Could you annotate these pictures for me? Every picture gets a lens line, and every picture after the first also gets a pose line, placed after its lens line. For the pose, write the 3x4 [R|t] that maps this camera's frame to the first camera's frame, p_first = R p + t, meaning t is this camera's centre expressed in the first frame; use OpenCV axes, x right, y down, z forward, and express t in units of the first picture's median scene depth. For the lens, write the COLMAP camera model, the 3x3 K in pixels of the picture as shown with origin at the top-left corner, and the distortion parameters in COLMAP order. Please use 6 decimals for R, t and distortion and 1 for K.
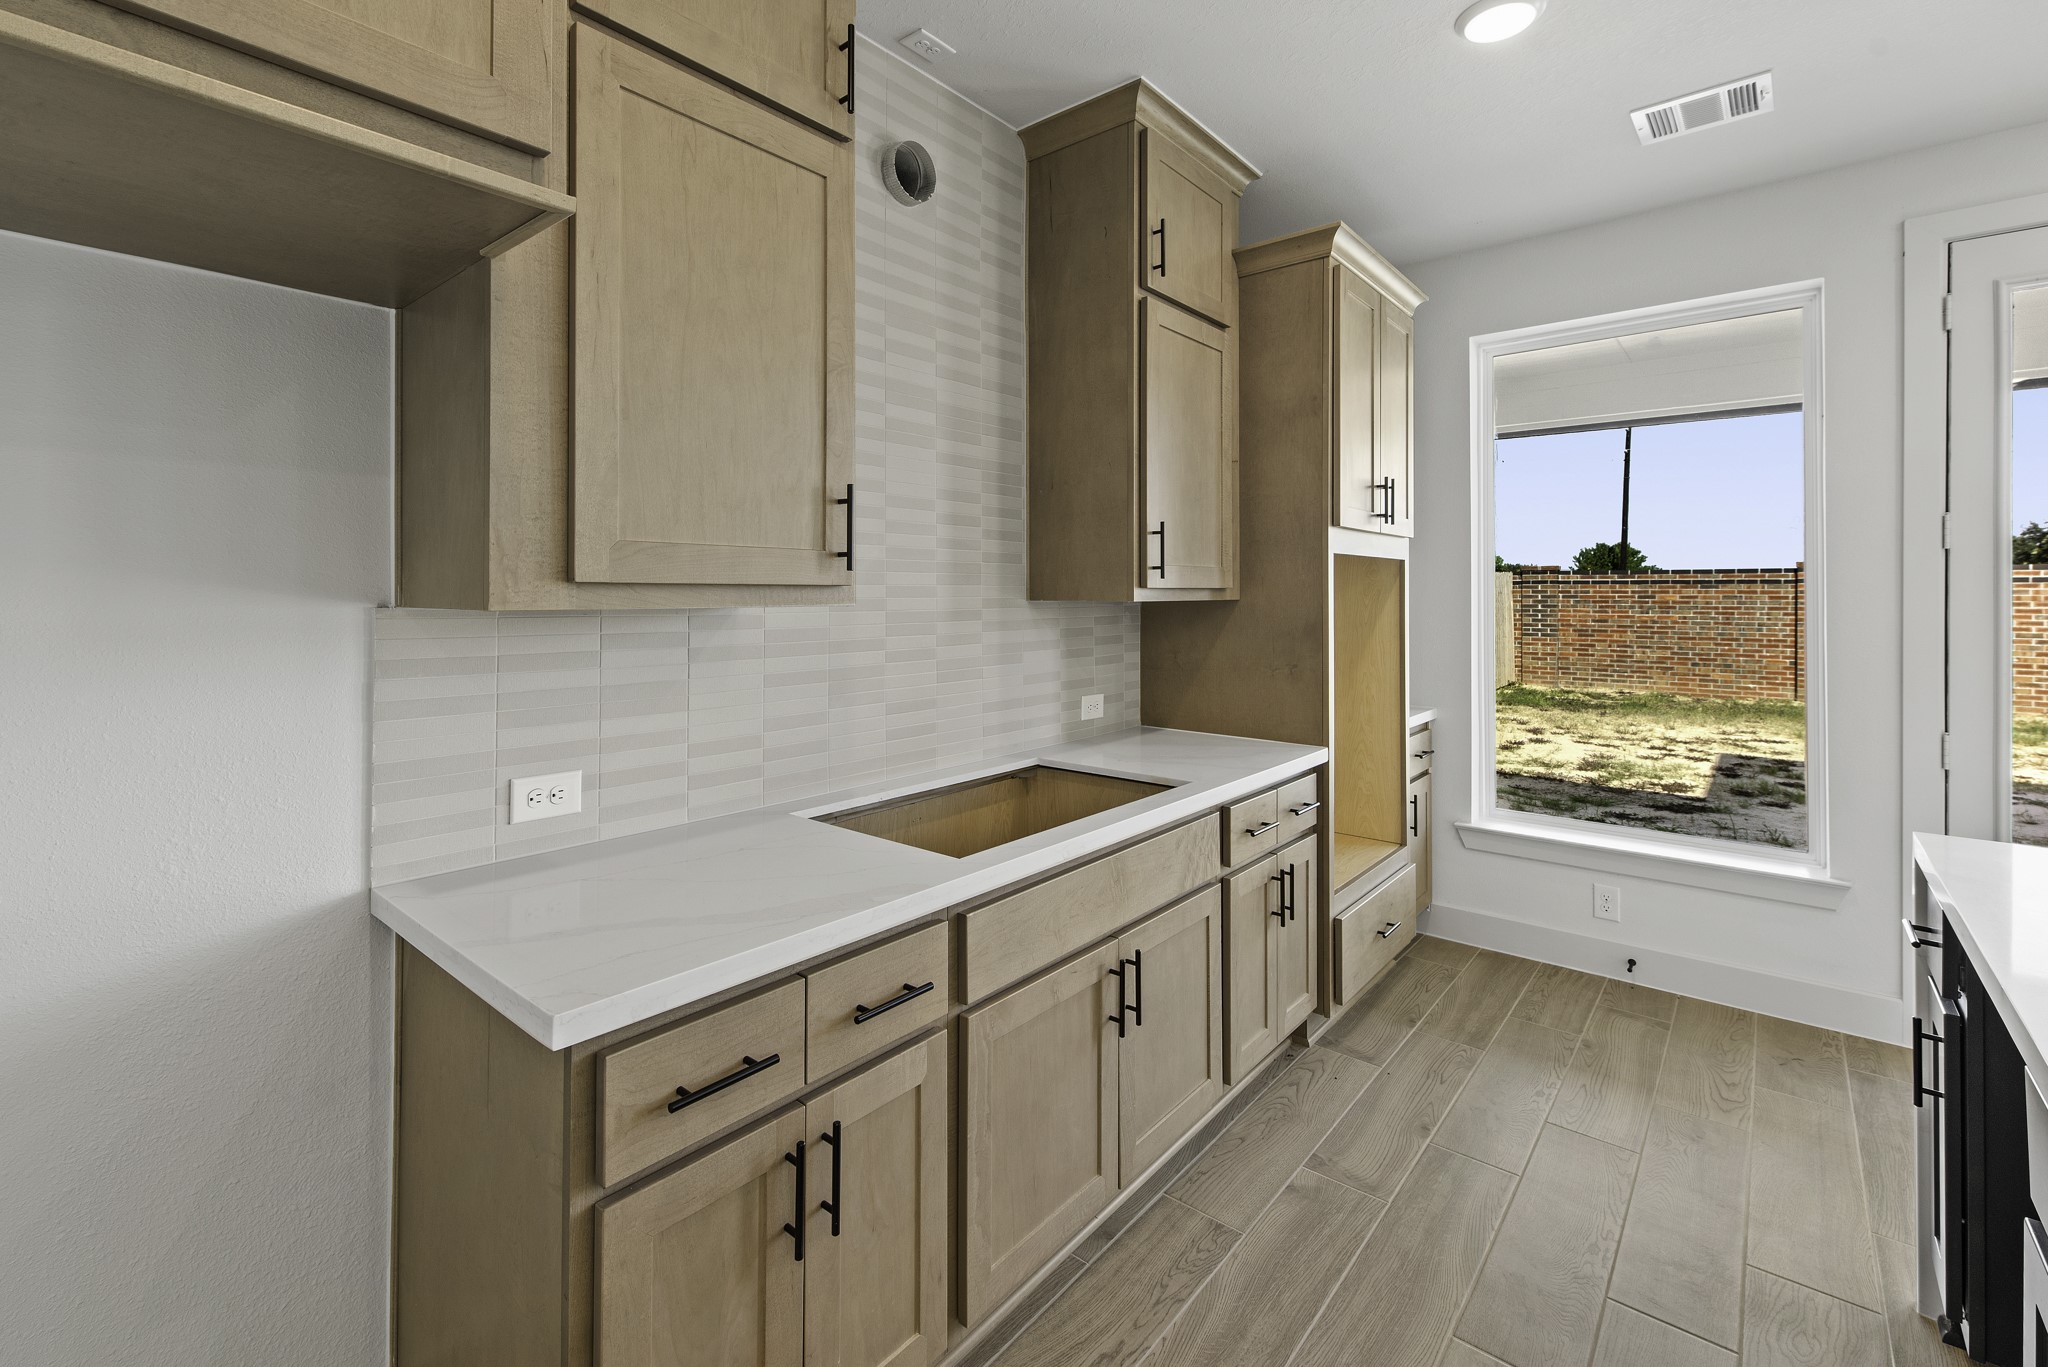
lens RADIAL K [[899.0, 0, 987.1], [0, 899.0, 585.3], [0, 0, 1]] dist [0.008486, -0.001231]
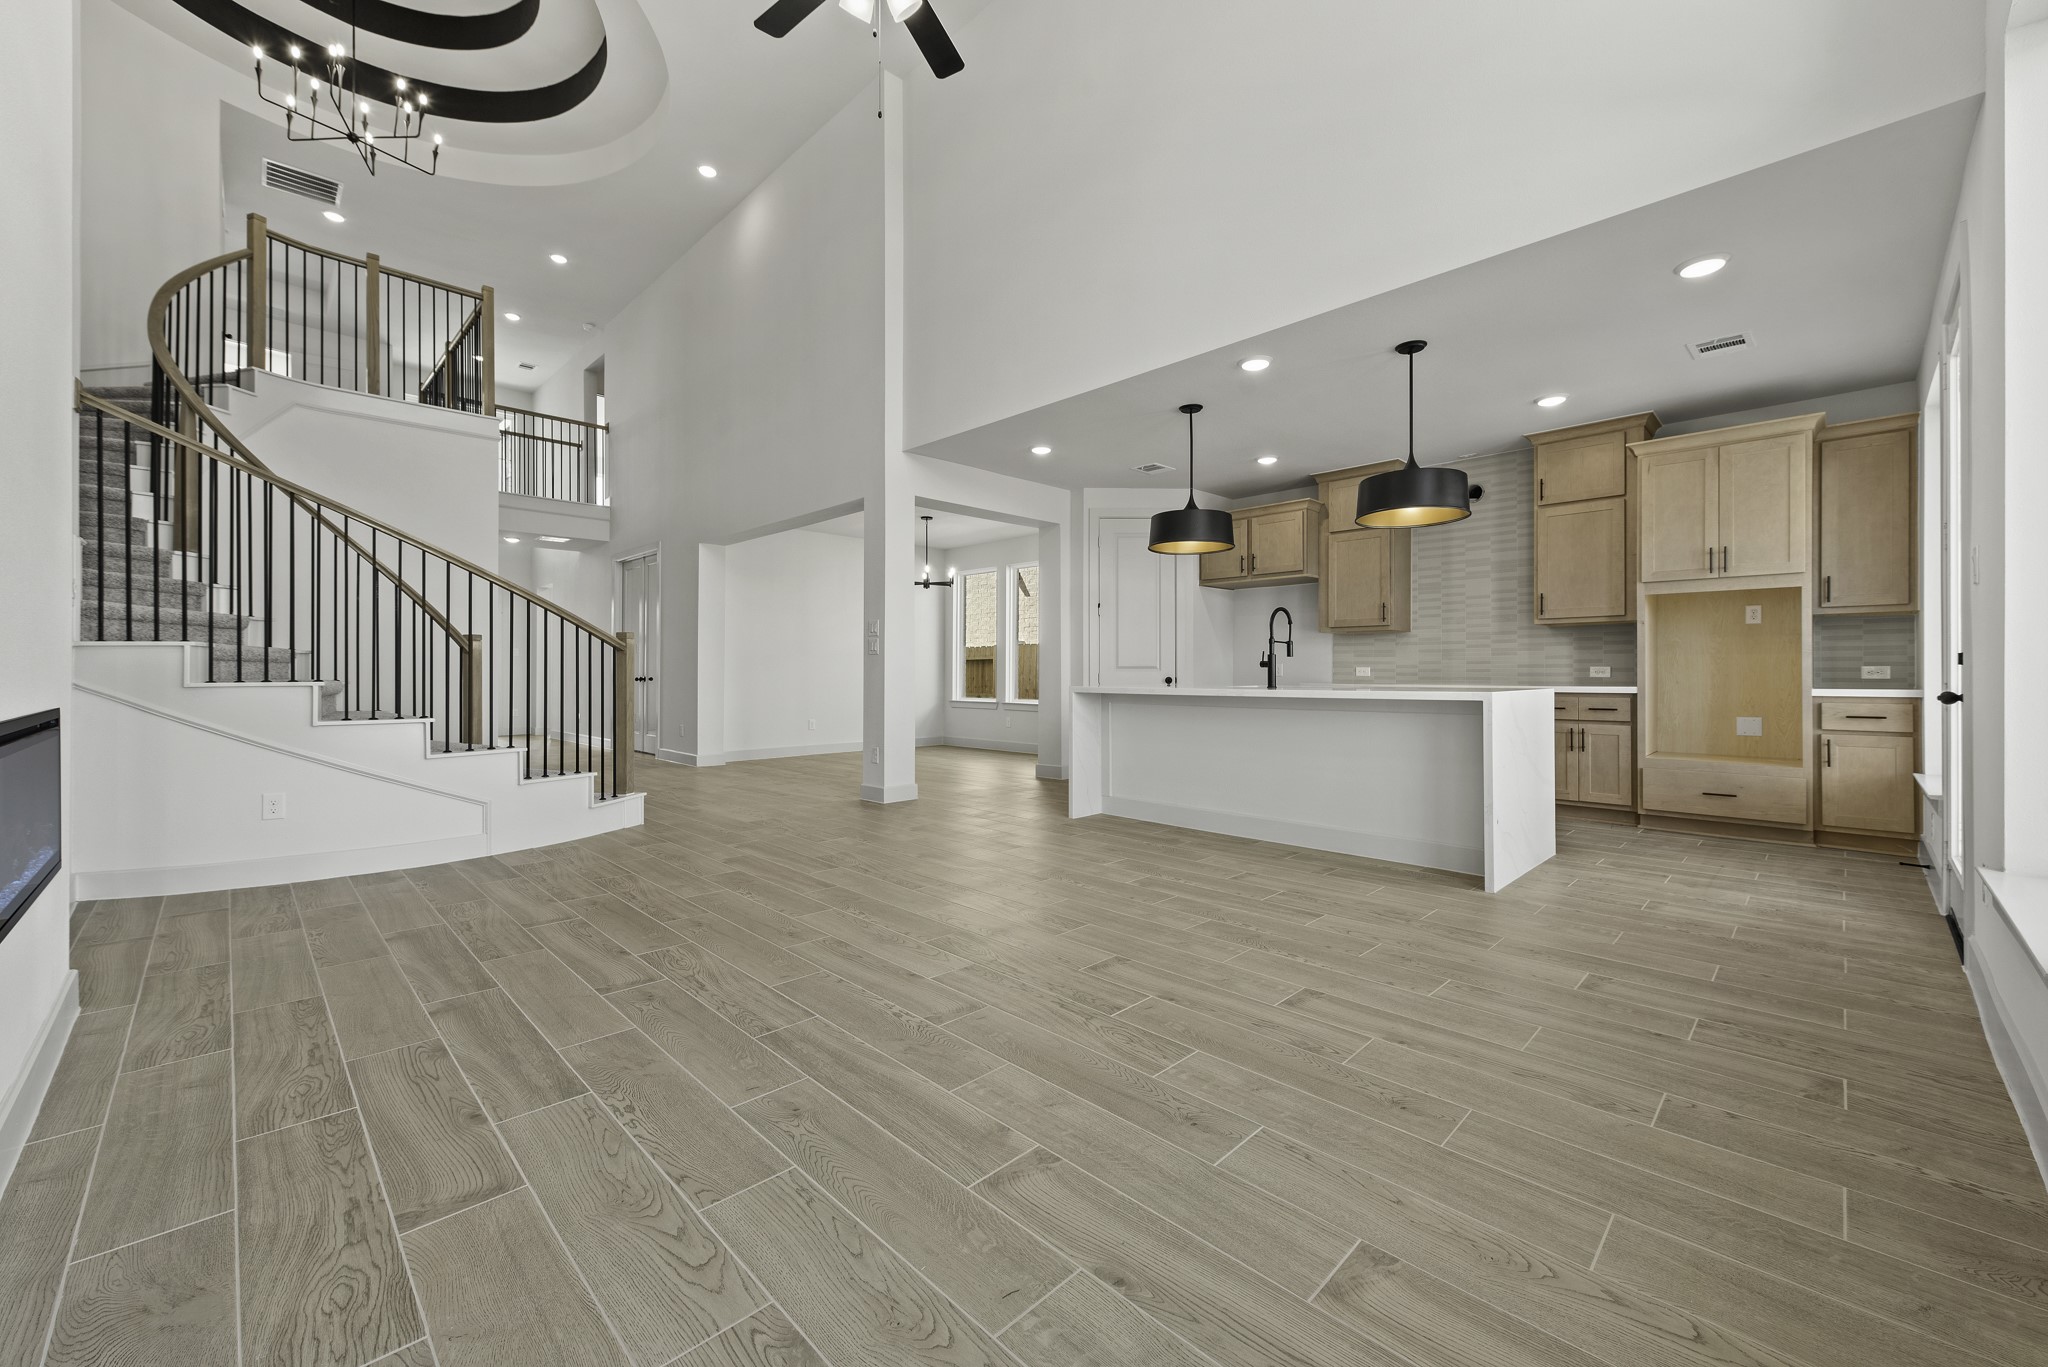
lens RADIAL K [[804.6, 0, 1025.2], [0, 804.6, 671.4], [0, 0, 1]] dist [0.008702, -0.000780]
pose [[-0.072915, -0.003947, -0.997330, 2.490671], [0.007078, 0.999965, -0.004475, 0.148026], [0.997313, -0.007385, -0.072884, -0.319239]]
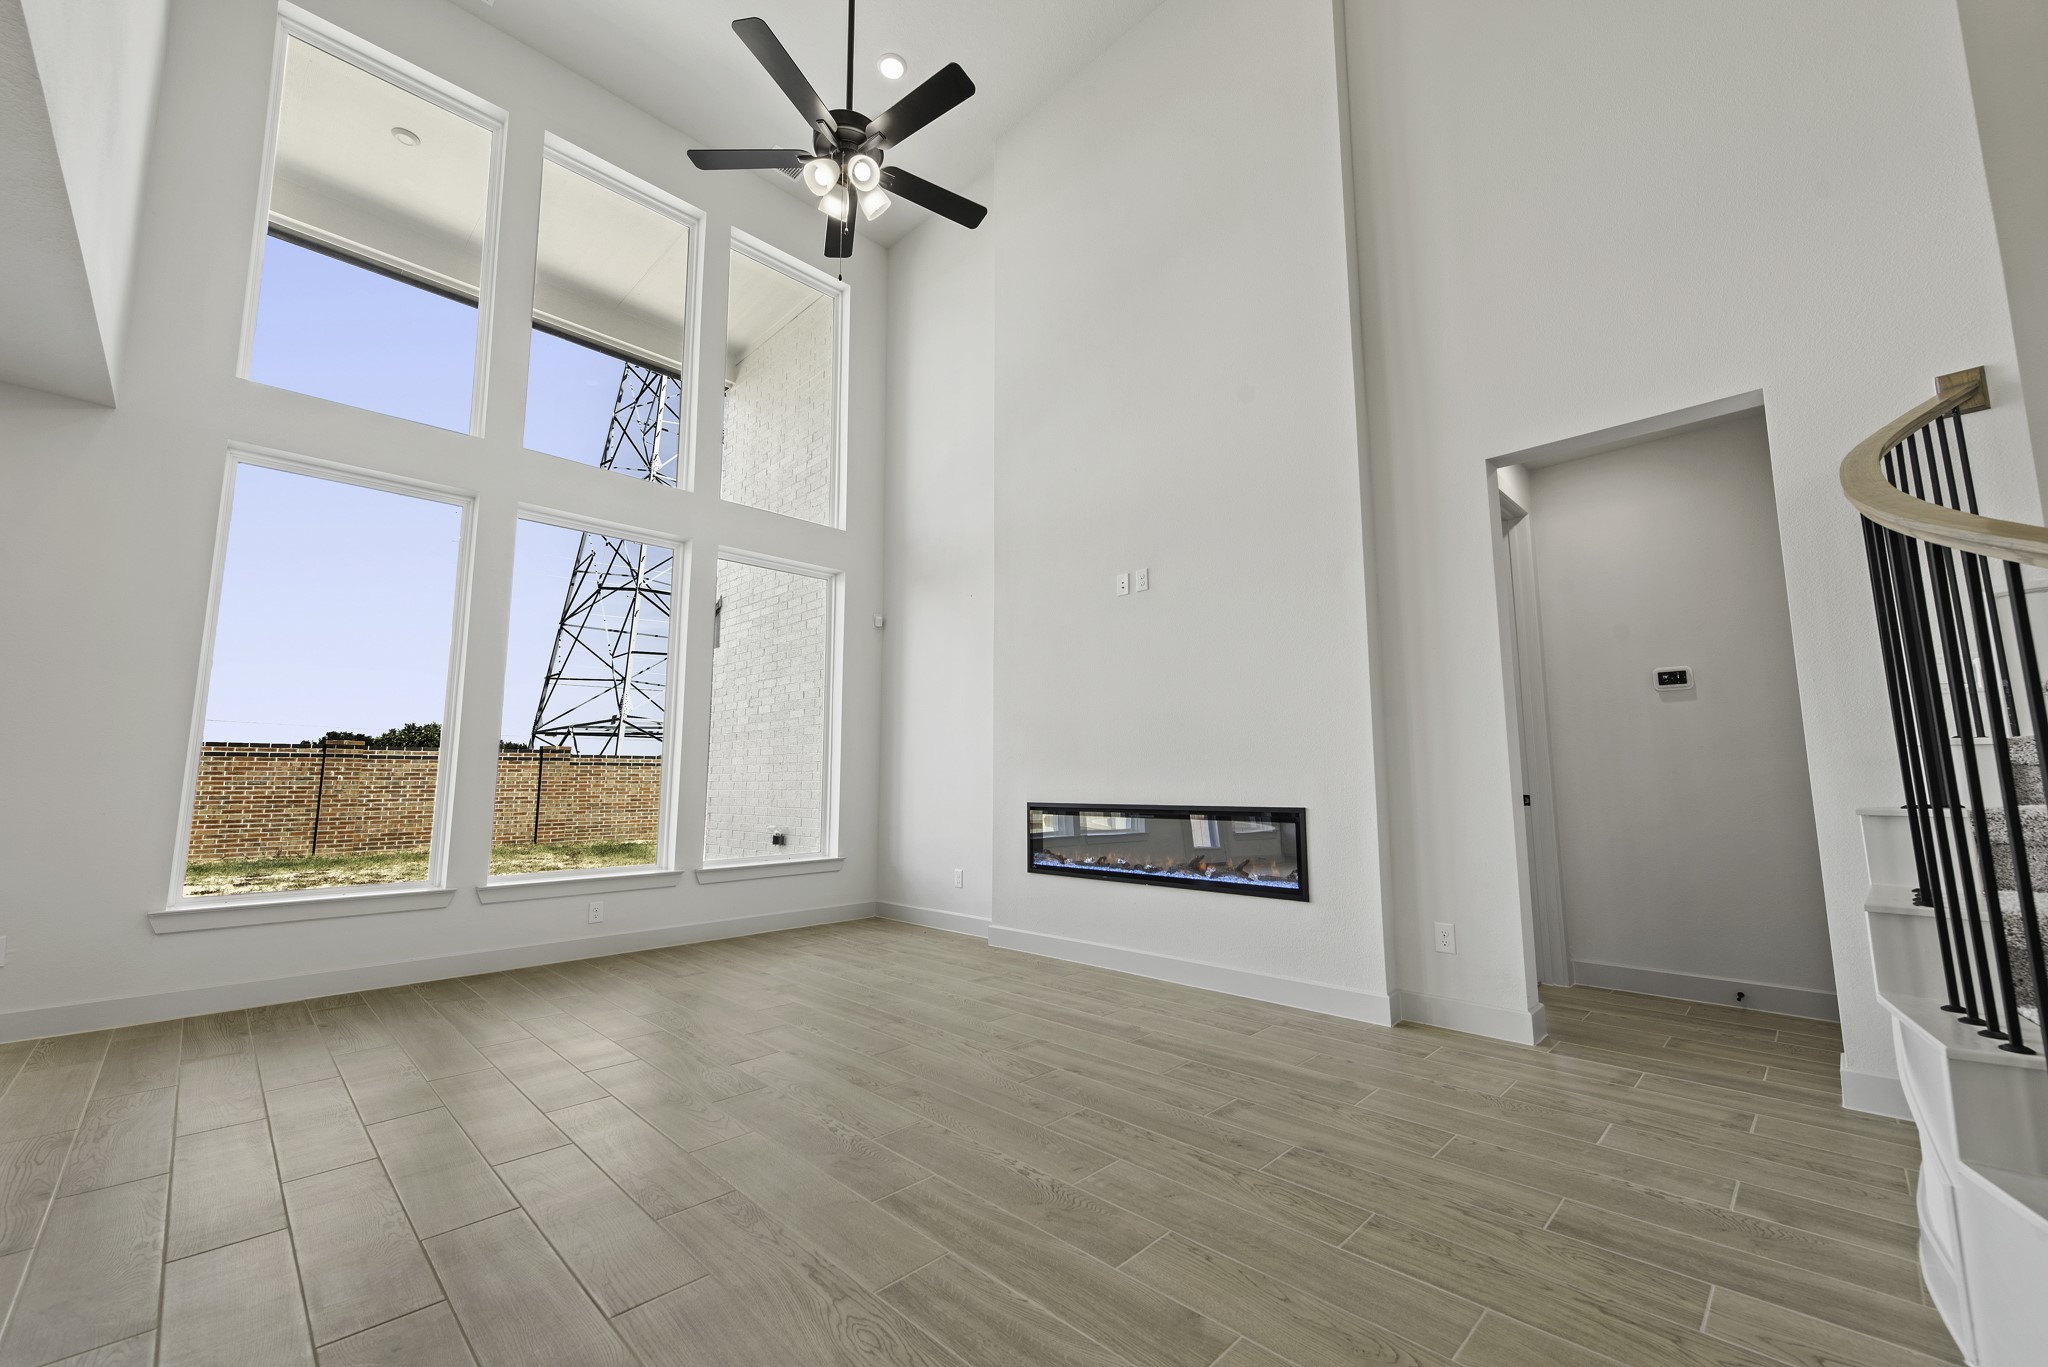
lens RADIAL K [[804.6, 0, 1025.2], [0, 804.6, 671.4], [0, 0, 1]] dist [0.008702, -0.000780]
pose [[0.065109, 0.135939, 0.988576, 0.248390], [-0.003539, 0.990703, -0.135998, 0.132335], [-0.997872, 0.005356, 0.064985, -0.960956]]
